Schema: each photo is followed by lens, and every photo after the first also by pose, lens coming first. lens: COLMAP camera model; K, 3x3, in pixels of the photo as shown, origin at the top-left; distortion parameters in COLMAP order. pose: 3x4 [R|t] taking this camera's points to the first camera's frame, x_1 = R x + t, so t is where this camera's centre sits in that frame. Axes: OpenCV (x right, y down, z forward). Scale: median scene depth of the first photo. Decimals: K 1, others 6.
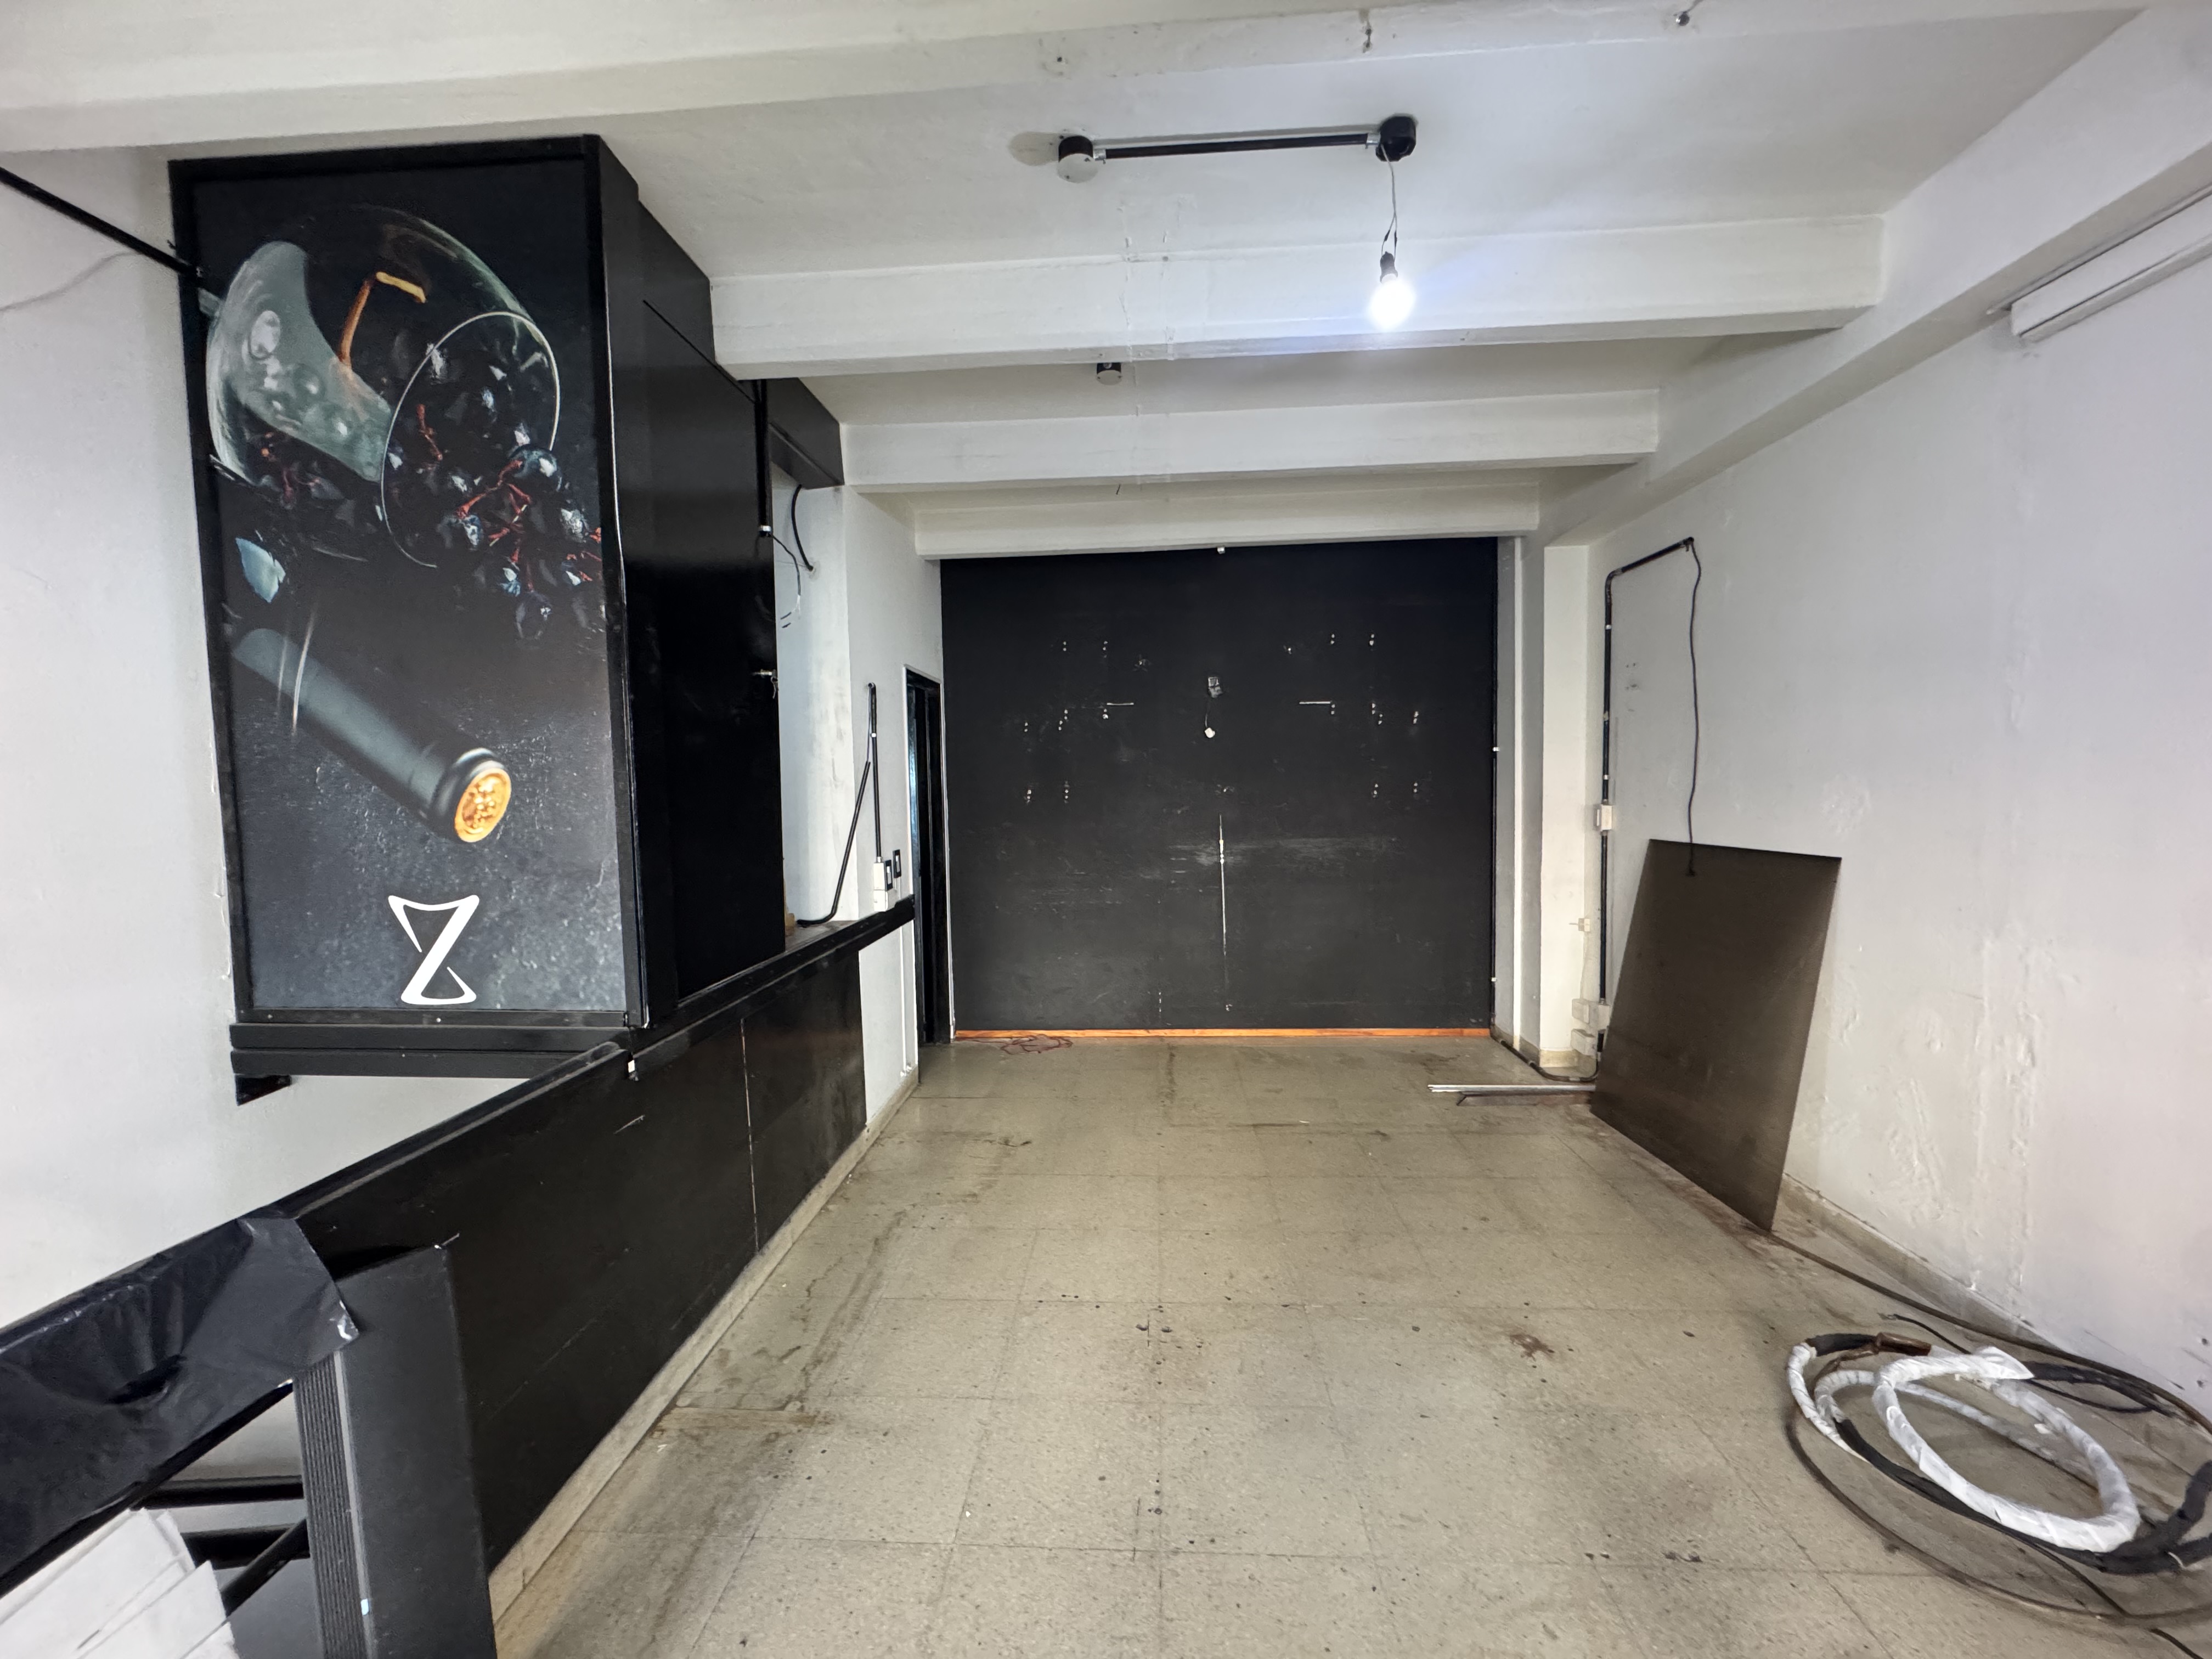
lens RADIAL K [[880.9, 0, 1102.4], [0, 880.9, 829.4], [0, 0, 1]] dist [-0.002046, -0.000614]
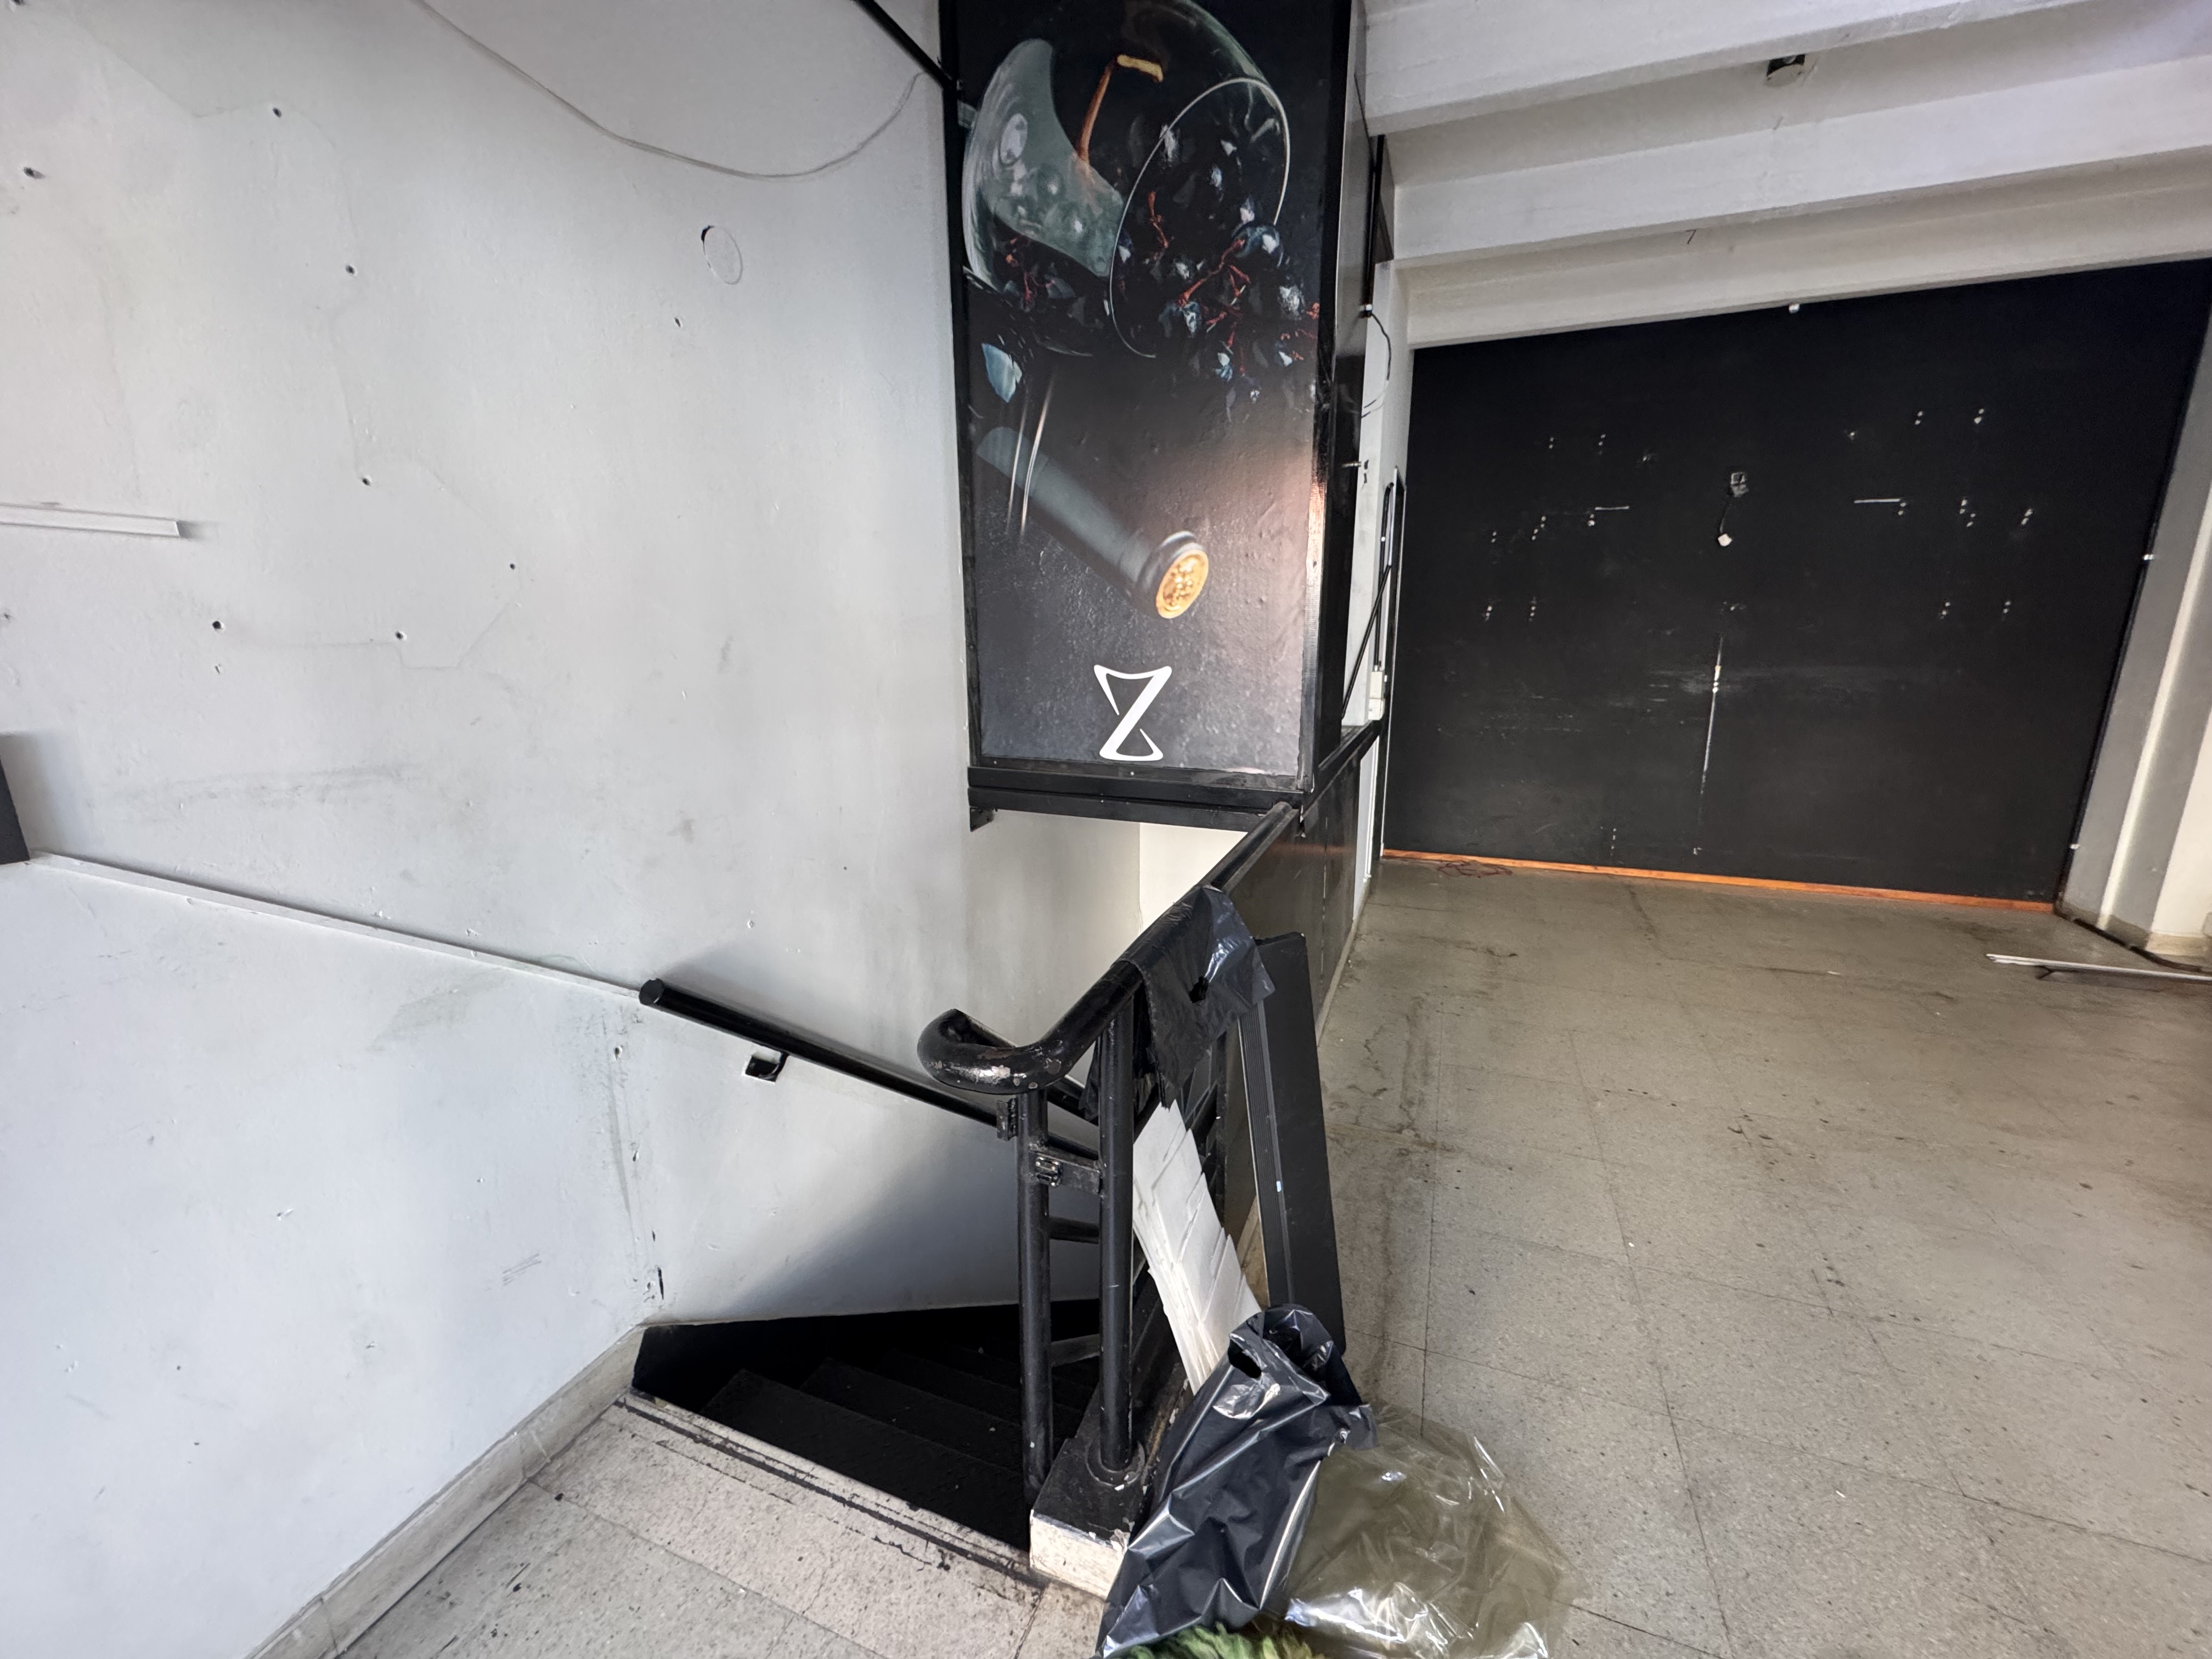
lens RADIAL K [[880.9, 0, 1102.4], [0, 880.9, 829.4], [0, 0, 1]] dist [-0.002046, -0.000614]
pose [[0.950315, 0.084206, -0.299683, -0.439621], [-0.029783, 0.982897, 0.181734, 0.078270], [0.309861, -0.163779, 0.936570, -0.132340]]
